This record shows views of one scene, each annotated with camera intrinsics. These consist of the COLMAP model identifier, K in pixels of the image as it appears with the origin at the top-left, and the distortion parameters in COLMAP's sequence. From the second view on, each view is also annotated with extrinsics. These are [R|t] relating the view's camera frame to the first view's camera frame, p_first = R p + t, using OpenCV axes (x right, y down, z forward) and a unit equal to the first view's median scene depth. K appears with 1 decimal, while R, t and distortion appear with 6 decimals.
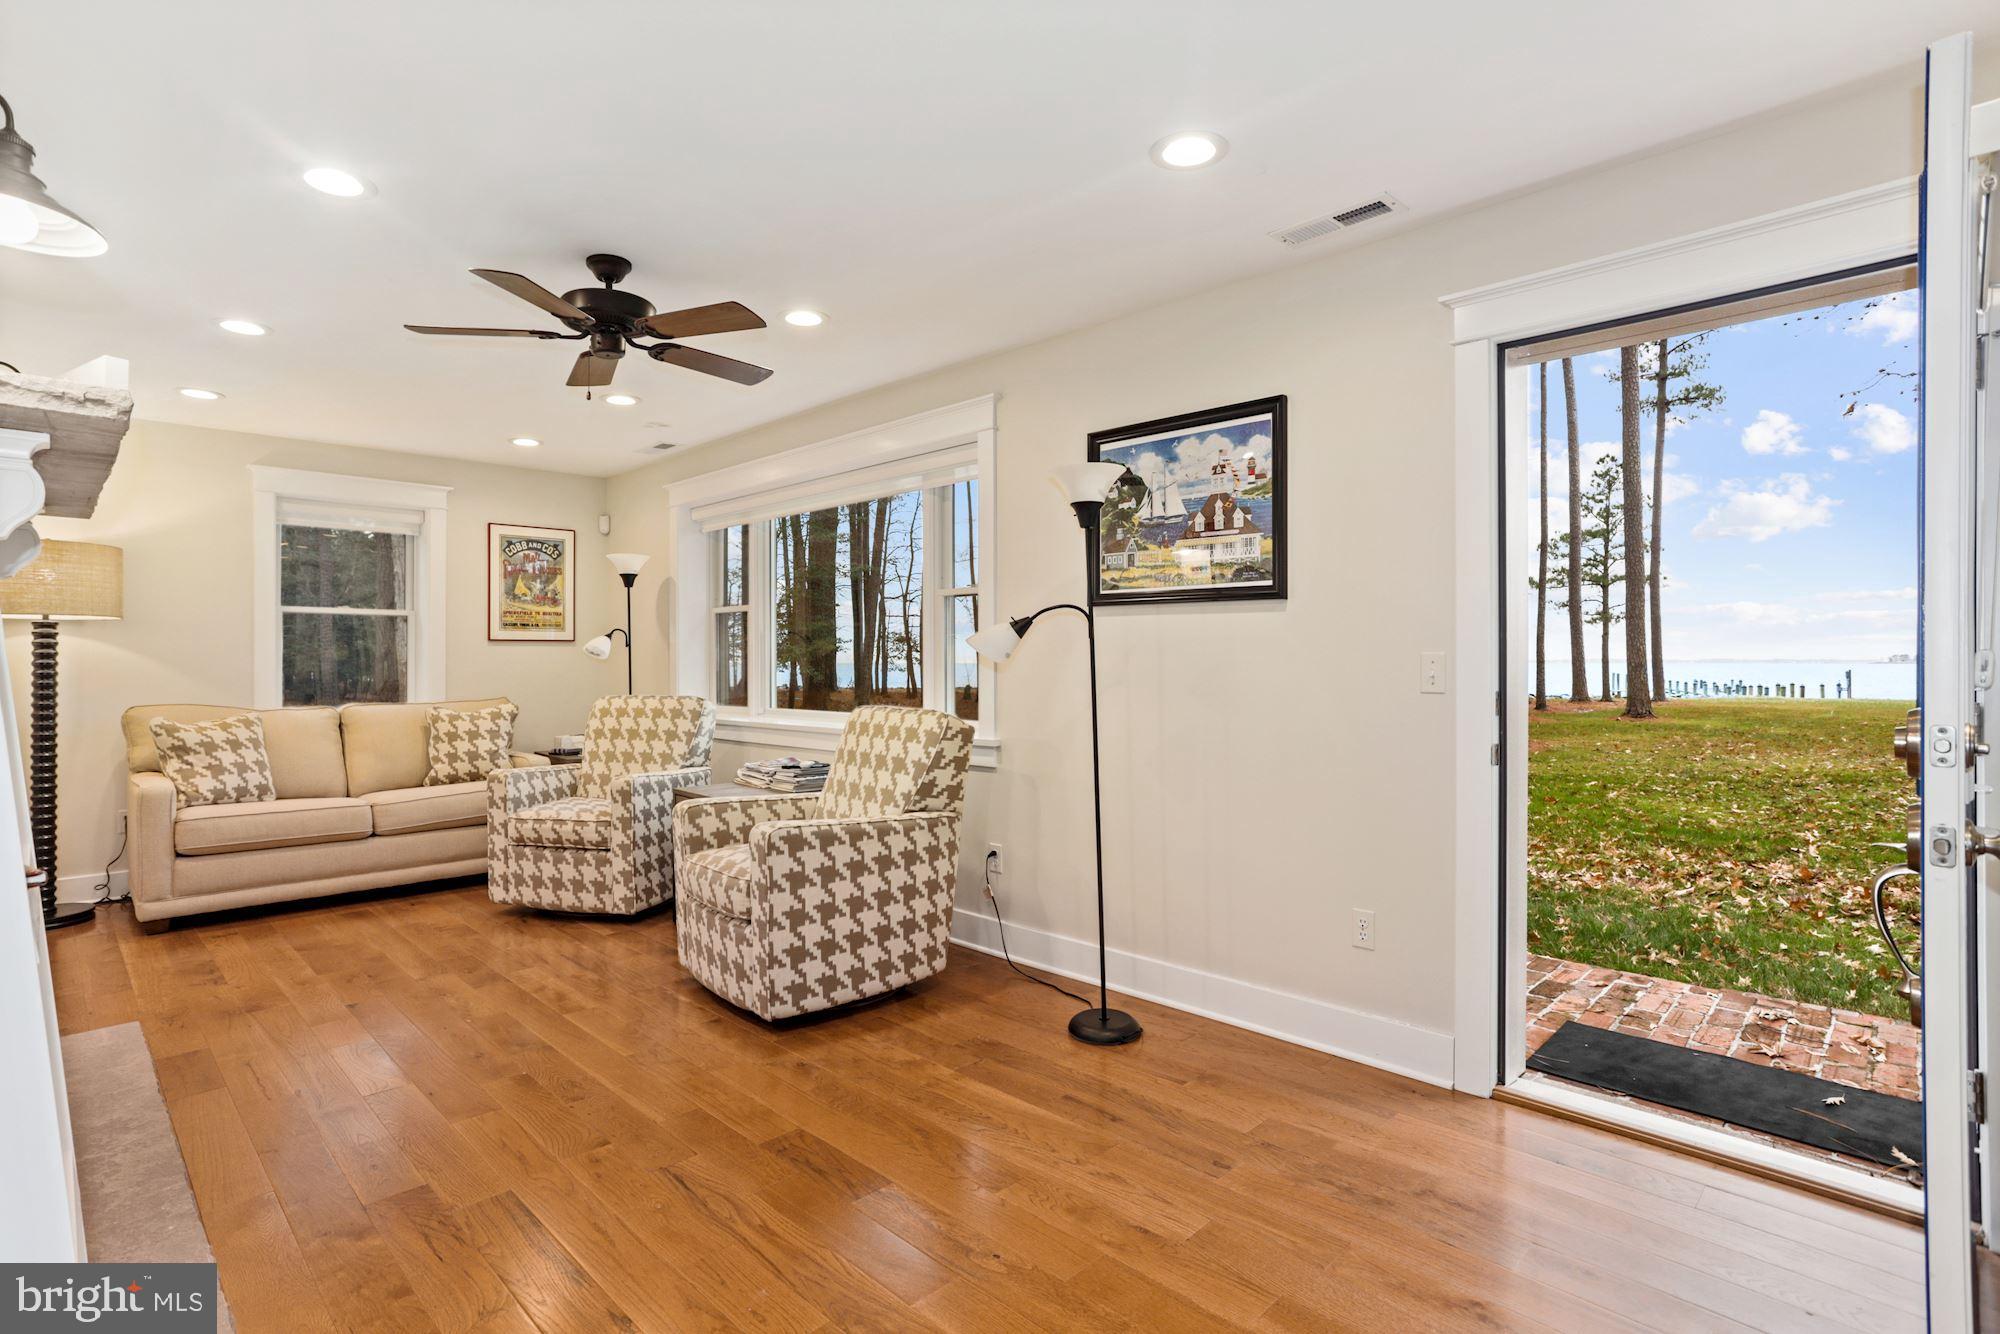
lens RADIAL K [[1010.3, 0, 986.1], [0, 1010.3, 642.5], [0, 0, 1]] dist [-0.048854, 0.032710]
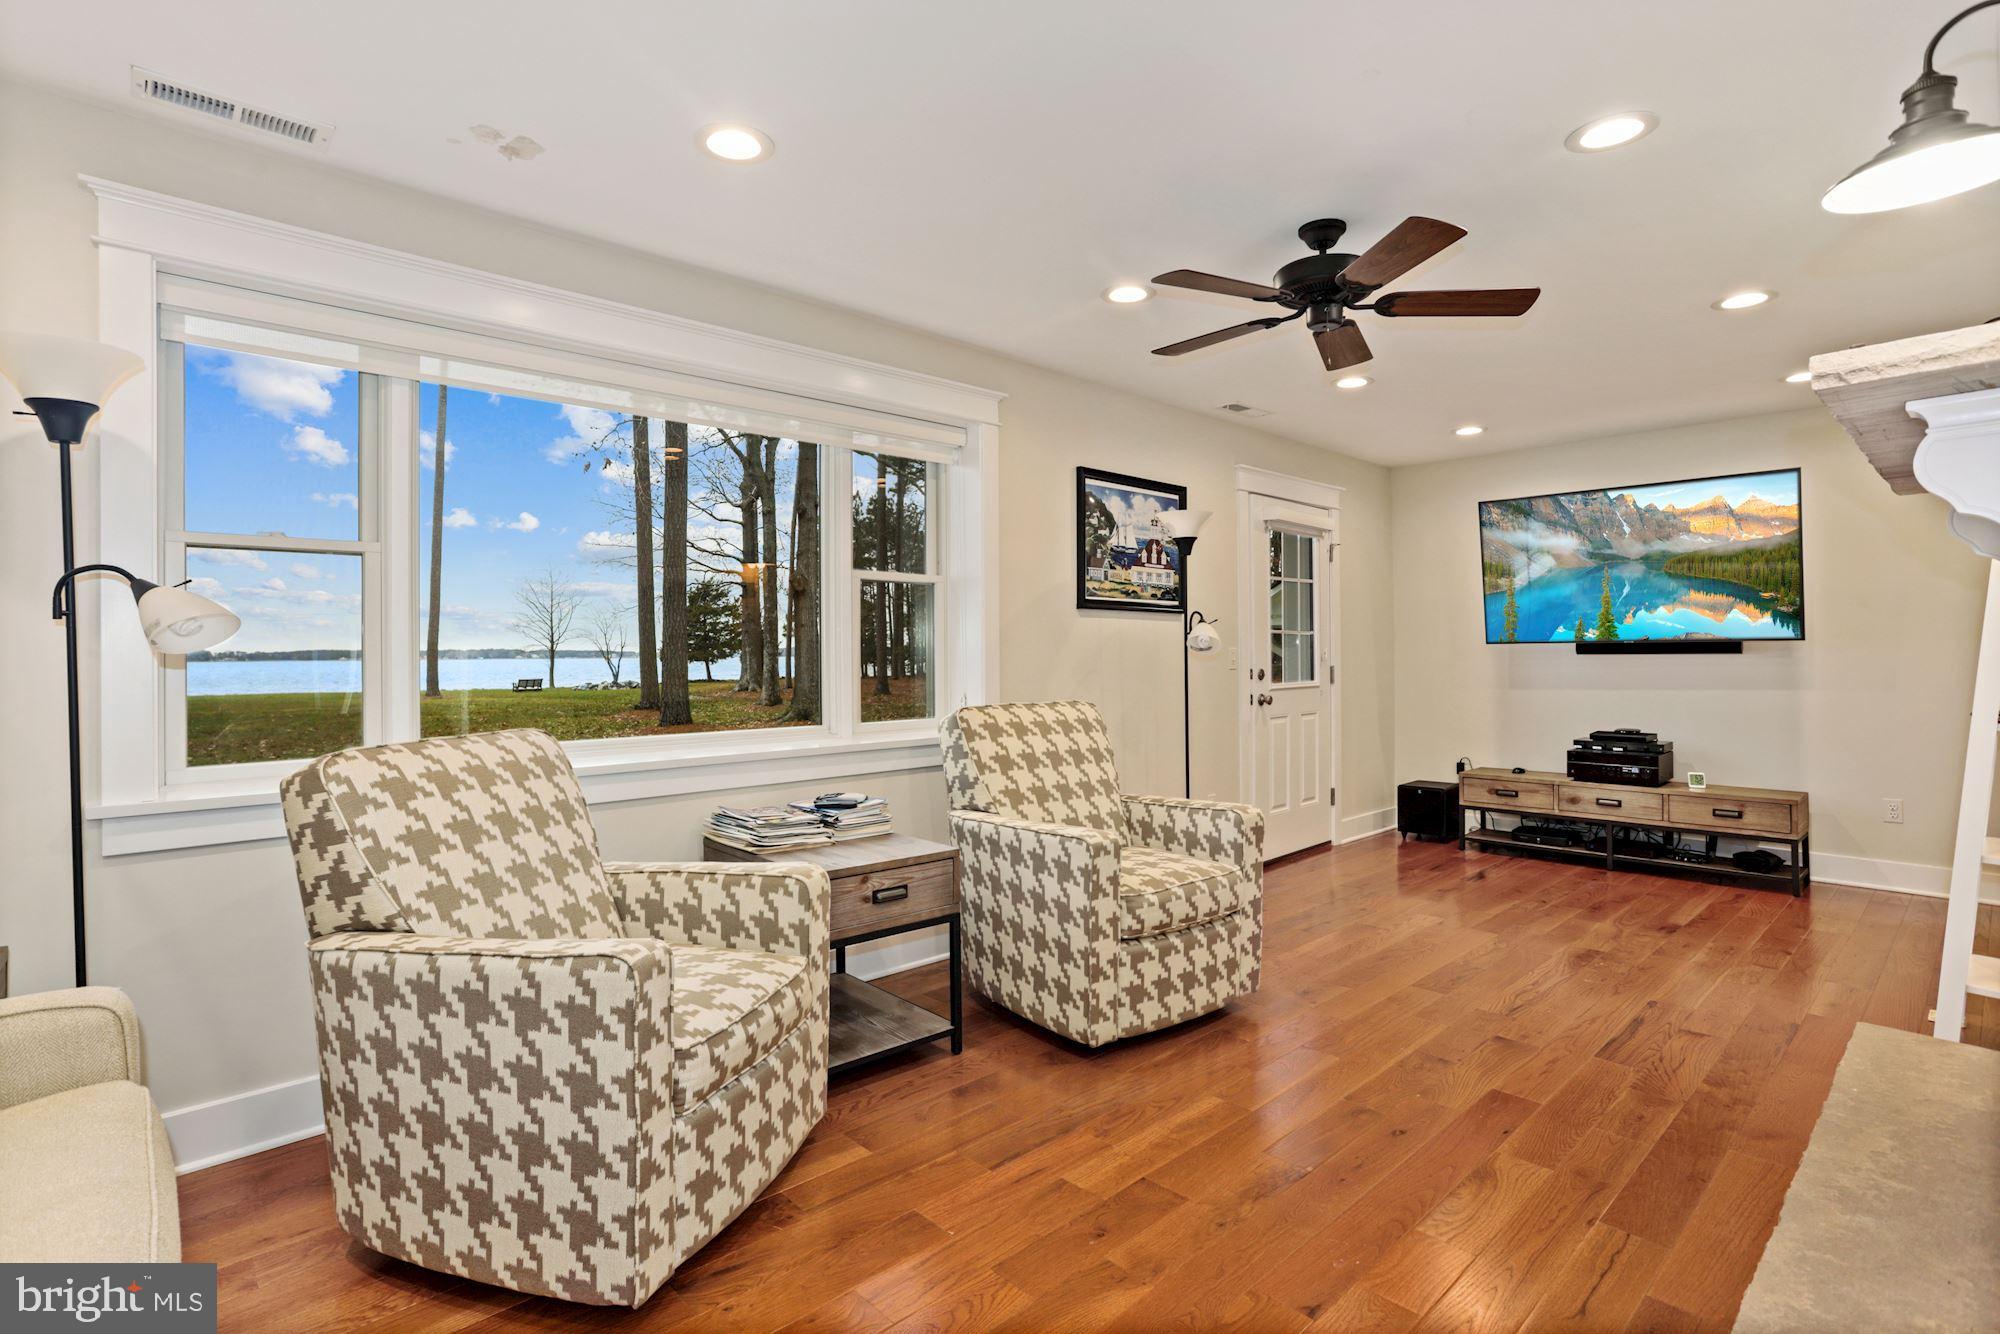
lens RADIAL K [[1010.3, 0, 986.1], [0, 1010.3, 642.5], [0, 0, 1]] dist [-0.048854, 0.032710]
pose [[-0.005896, 0.004475, 0.999973, -1.206650], [-0.016348, 0.999856, -0.004571, 0.013509], [-0.999849, -0.016375, -0.005822, 1.217598]]
